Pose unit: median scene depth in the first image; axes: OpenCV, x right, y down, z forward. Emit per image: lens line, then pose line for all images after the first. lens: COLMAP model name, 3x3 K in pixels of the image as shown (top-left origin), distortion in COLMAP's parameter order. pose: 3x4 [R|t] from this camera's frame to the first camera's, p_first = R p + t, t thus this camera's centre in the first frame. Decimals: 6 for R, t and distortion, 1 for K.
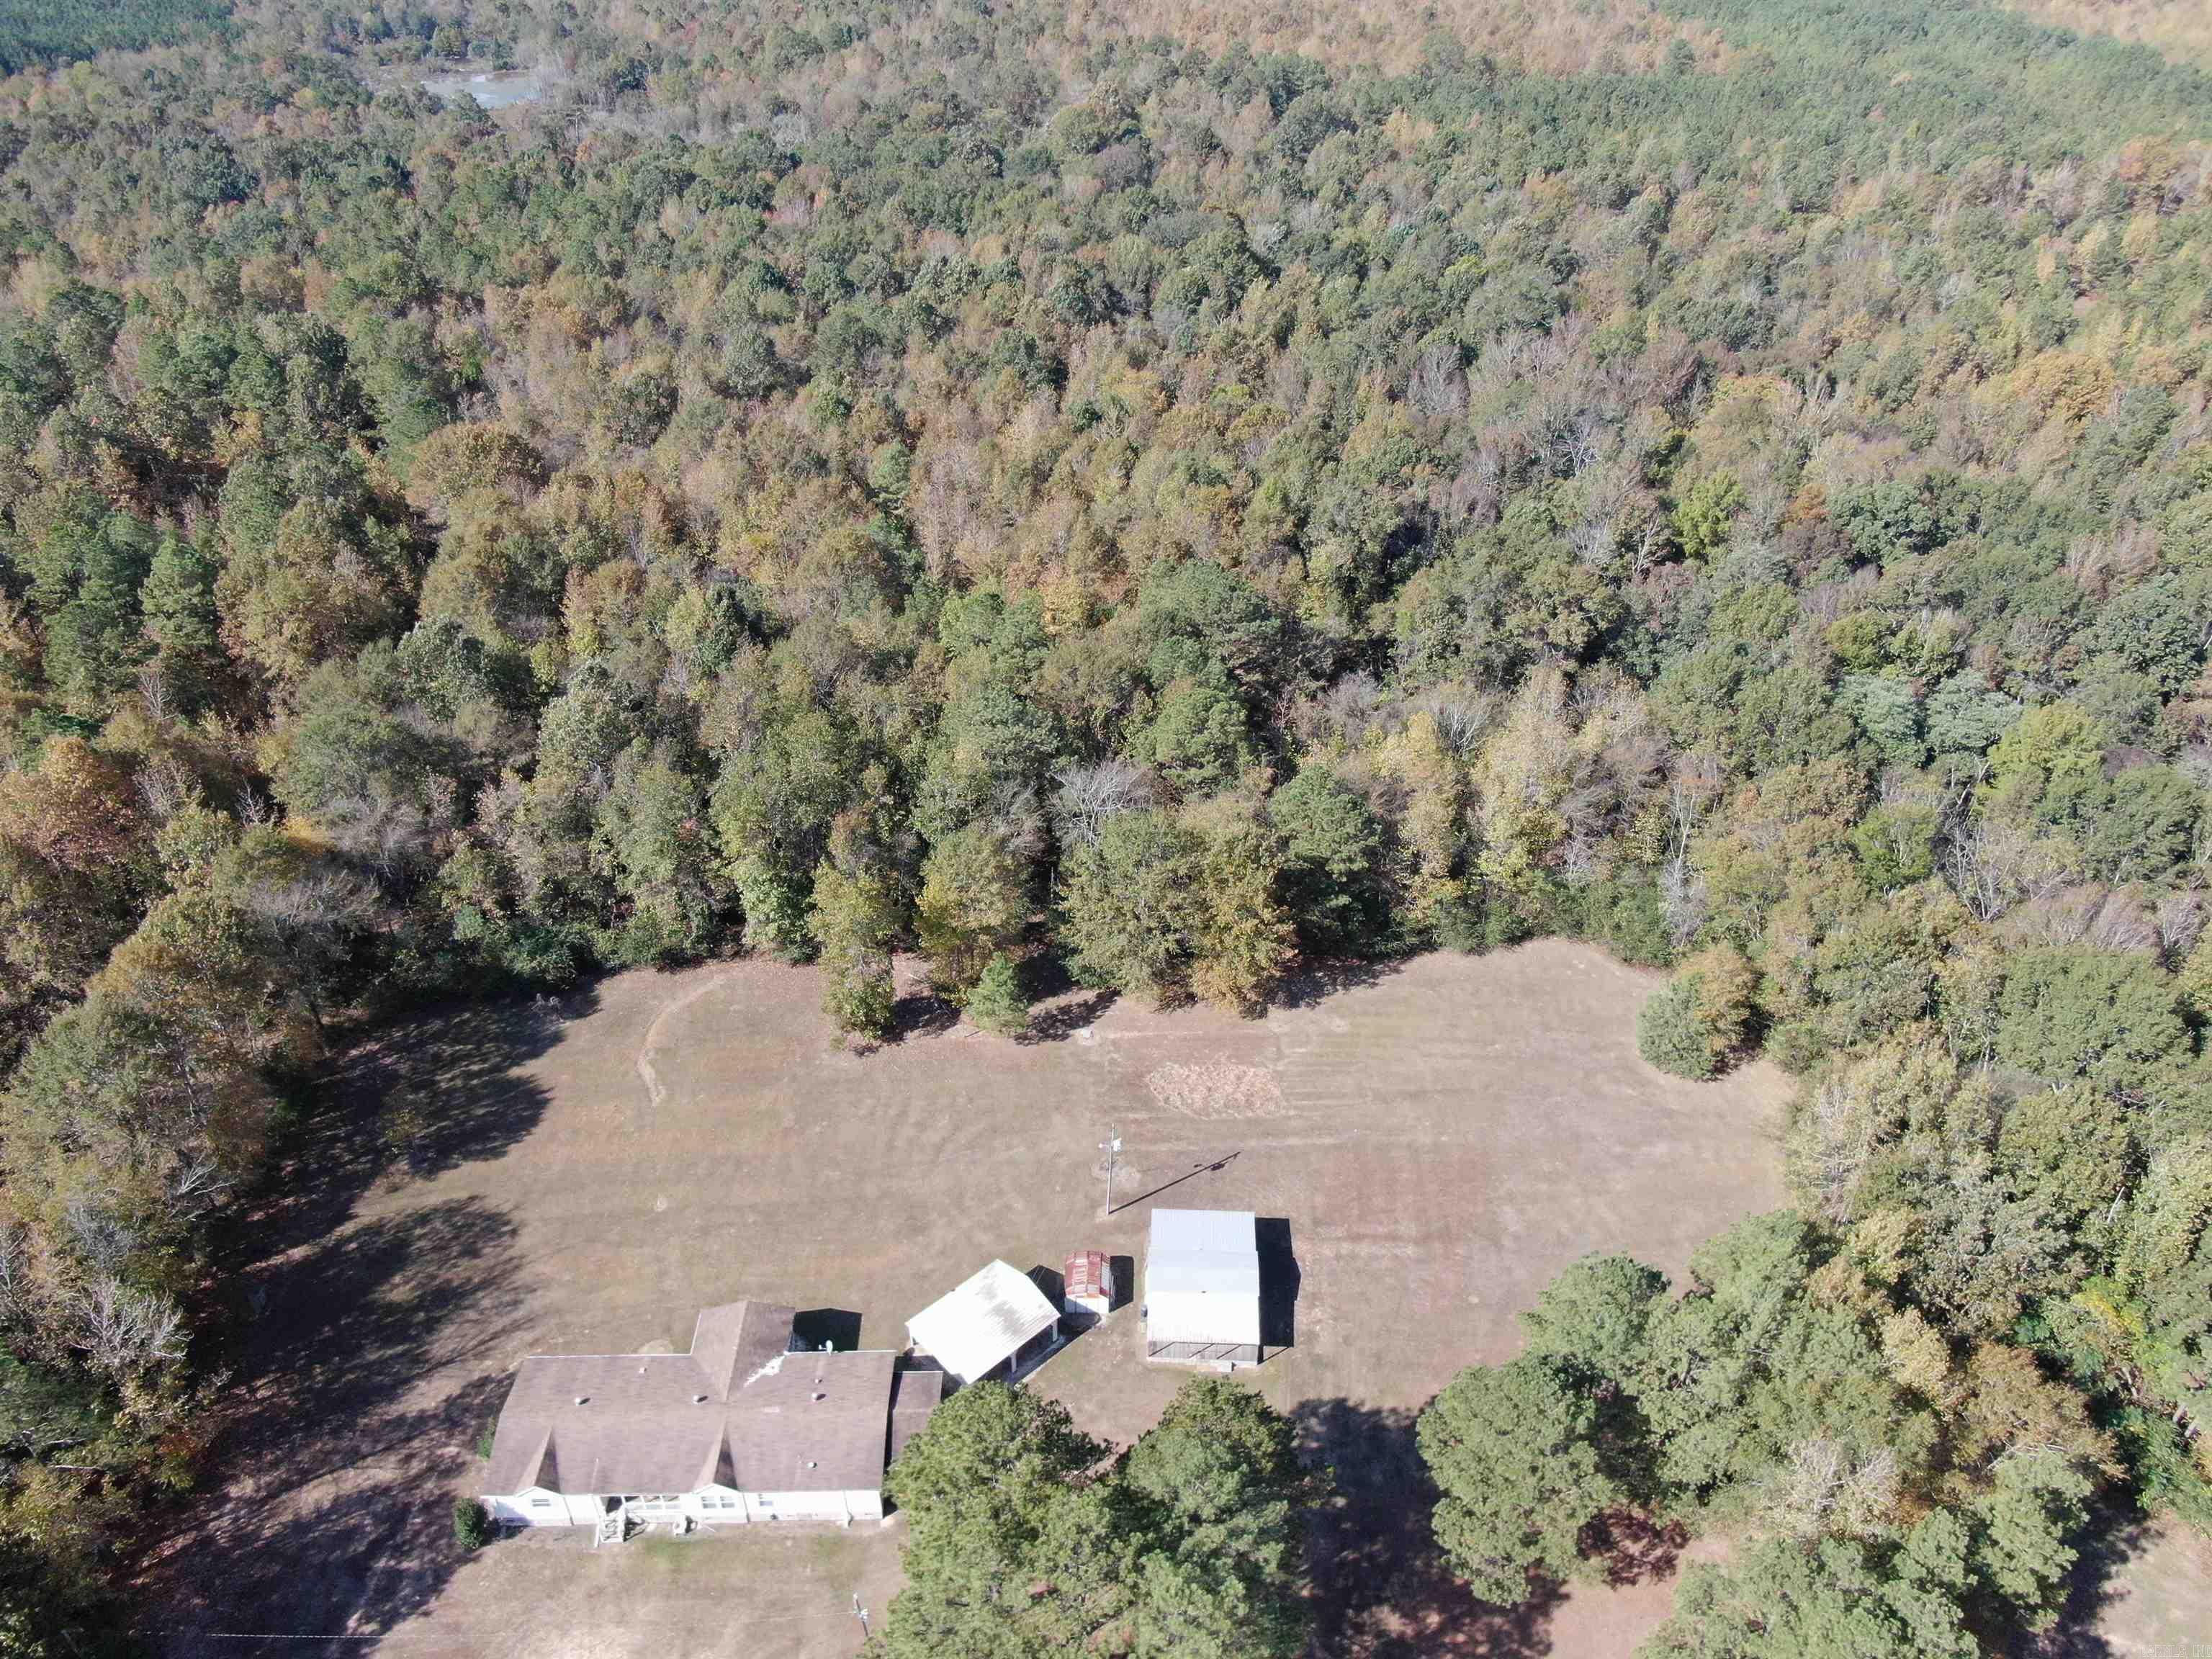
lens RADIAL K [[1575.8, 0, 1111.3], [0, 1575.8, 821.1], [0, 0, 1]] dist [-0.027077, 0.008783]
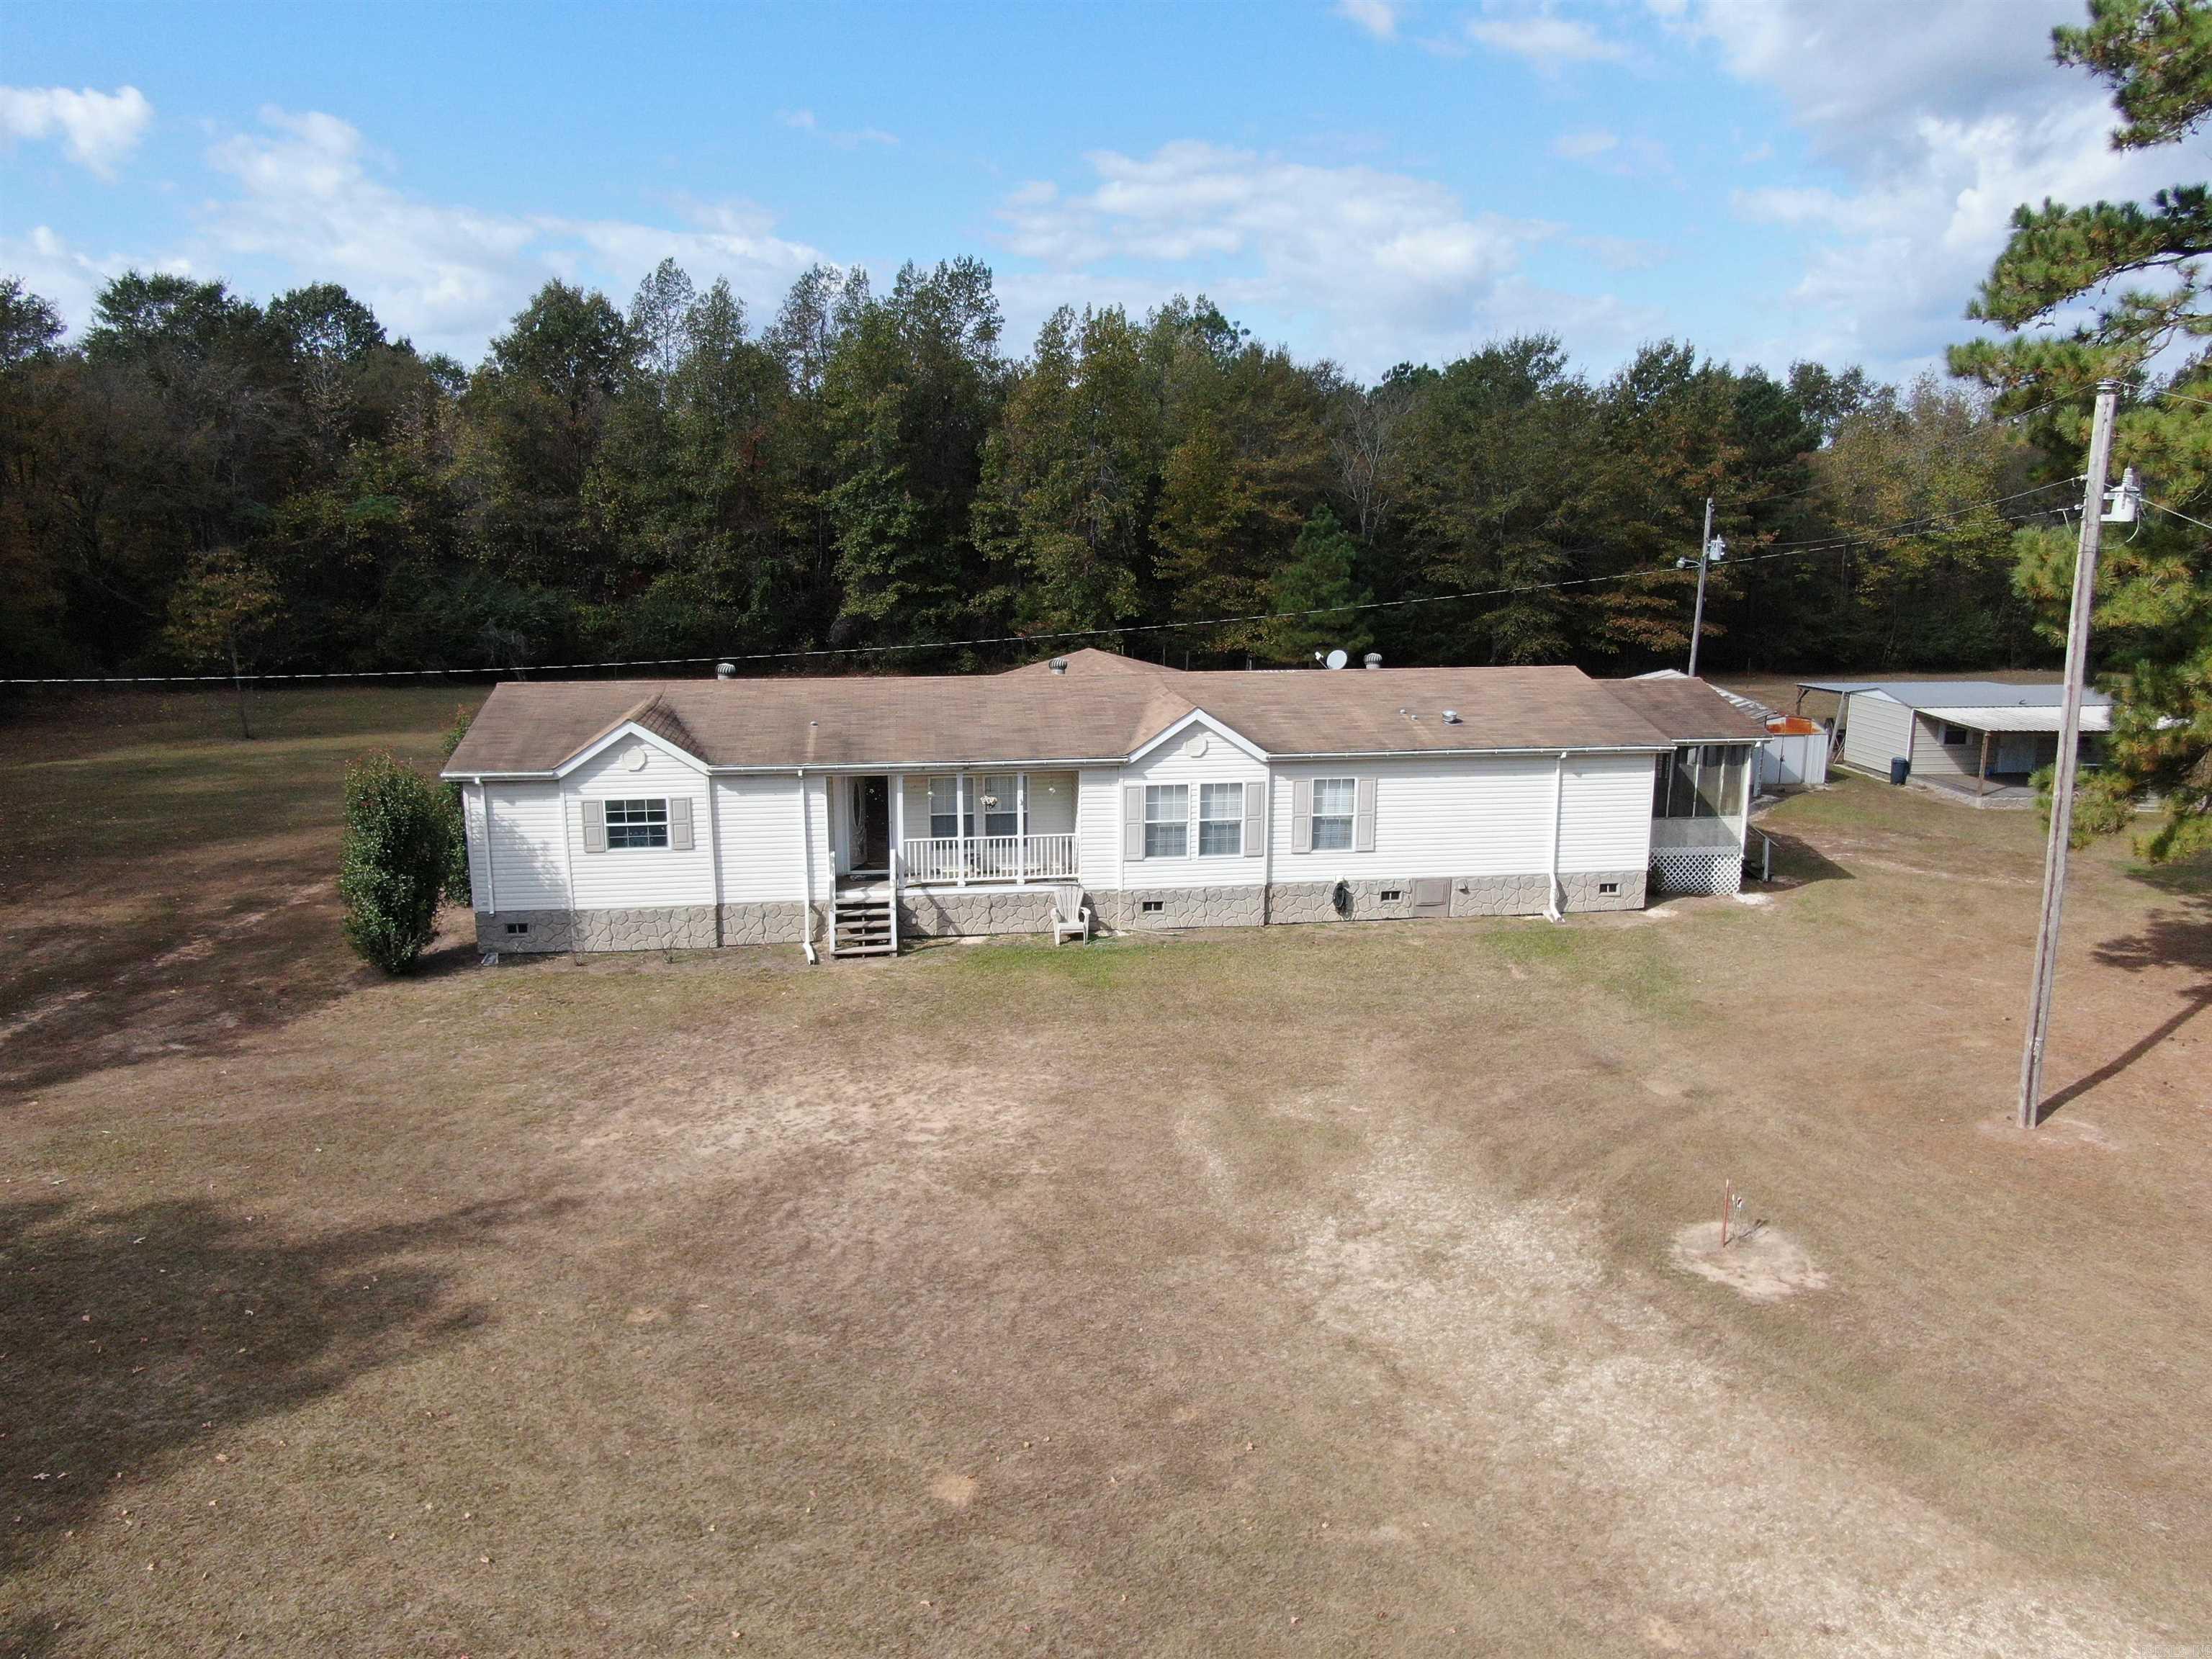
lens RADIAL K [[1575.8, 0, 1111.3], [0, 1575.8, 821.1], [0, 0, 1]] dist [-0.027077, 0.008783]
pose [[0.991930, -0.026476, 0.123991, -0.244974], [0.071307, 0.925122, -0.372914, 0.441285], [-0.104834, 0.378746, 0.919544, 0.555317]]
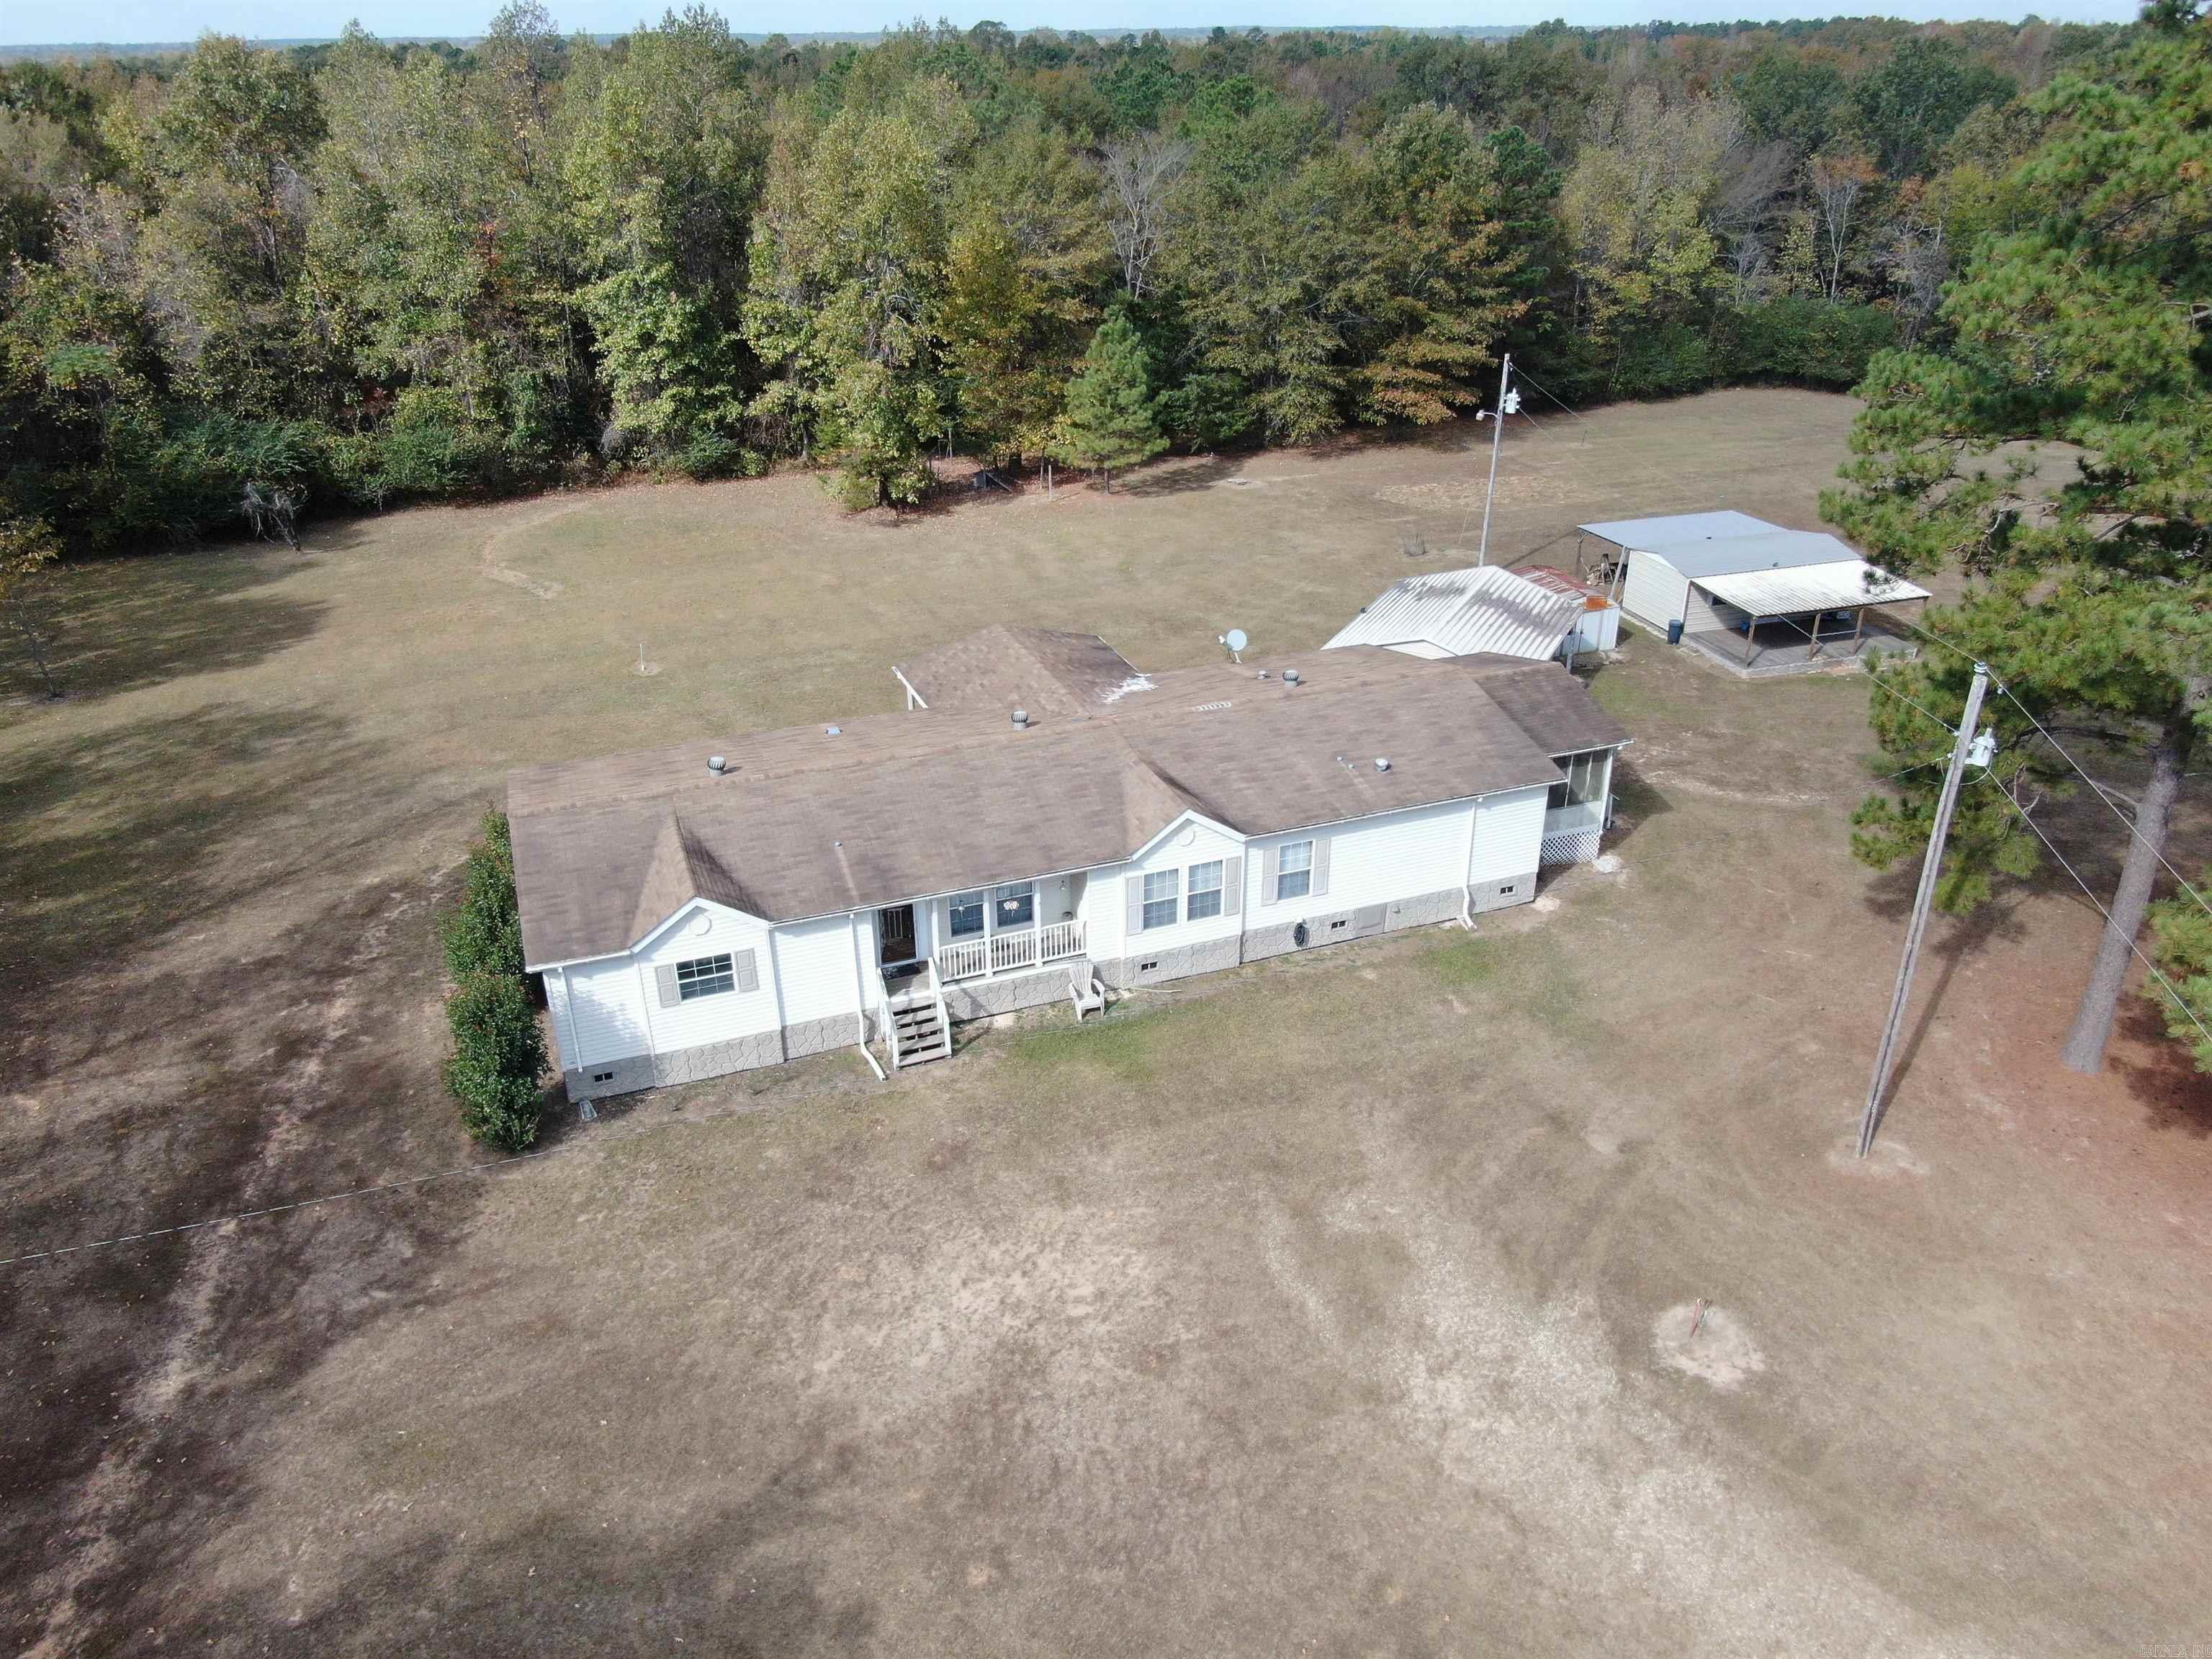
lens RADIAL K [[1575.8, 0, 1111.3], [0, 1575.8, 821.1], [0, 0, 1]] dist [-0.027077, 0.008783]
pose [[0.943288, -0.155582, 0.293262, -0.297565], [0.192086, 0.976279, -0.099915, 0.358680], [-0.270761, 0.150580, 0.950797, 0.510294]]
